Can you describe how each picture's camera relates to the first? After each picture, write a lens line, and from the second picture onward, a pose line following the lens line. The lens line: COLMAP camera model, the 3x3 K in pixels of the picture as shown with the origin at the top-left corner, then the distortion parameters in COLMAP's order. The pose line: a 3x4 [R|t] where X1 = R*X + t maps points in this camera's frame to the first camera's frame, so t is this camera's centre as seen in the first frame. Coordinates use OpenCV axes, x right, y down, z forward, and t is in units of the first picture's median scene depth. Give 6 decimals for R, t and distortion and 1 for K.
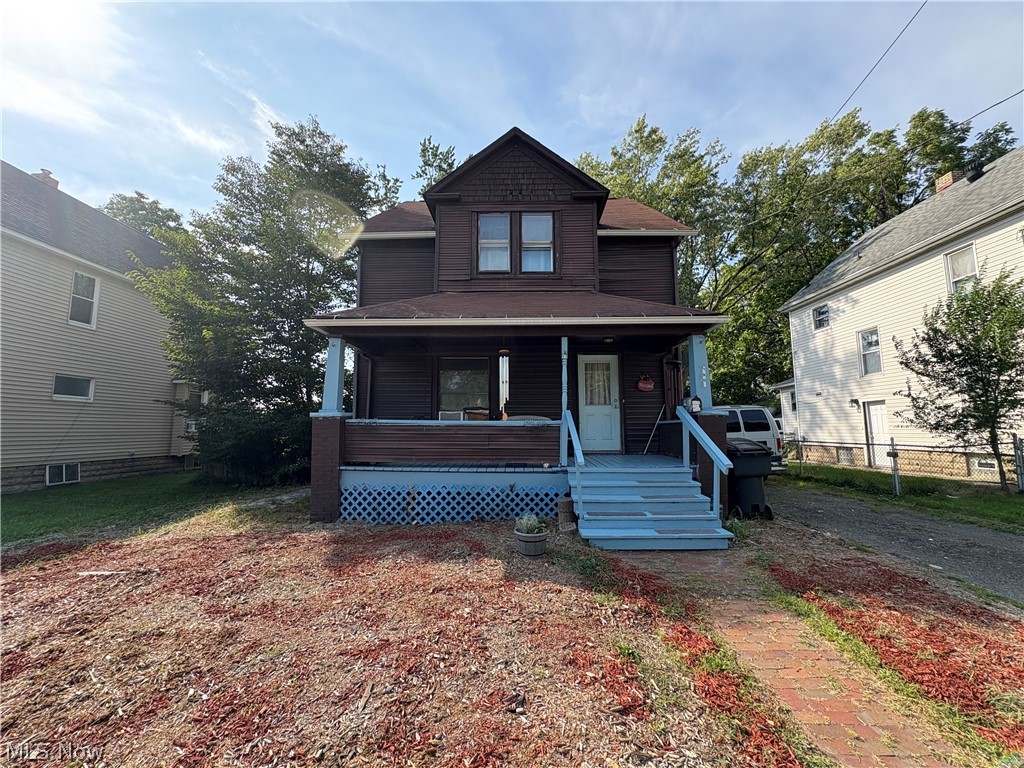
lens RADIAL K [[408.9, 0, 502.7], [0, 408.9, 385.5], [0, 0, 1]] dist [-0.005400, 0.000208]
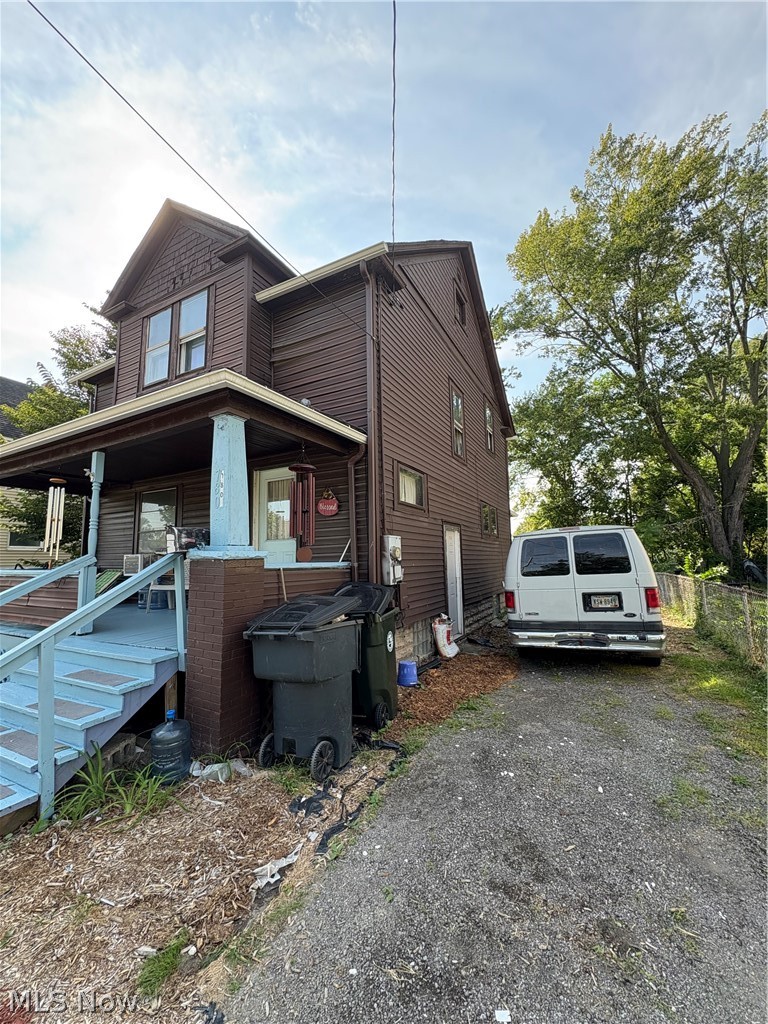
lens RADIAL K [[408.9, 0, 385.3], [0, 408.9, 510.4], [0, 0, 1]] dist [-0.005400, 0.000208]
pose [[0.896891, -0.066443, -0.437232, 0.701397], [0.064312, 0.997735, -0.019696, 0.022942], [0.437551, -0.010454, 0.899133, 0.443762]]
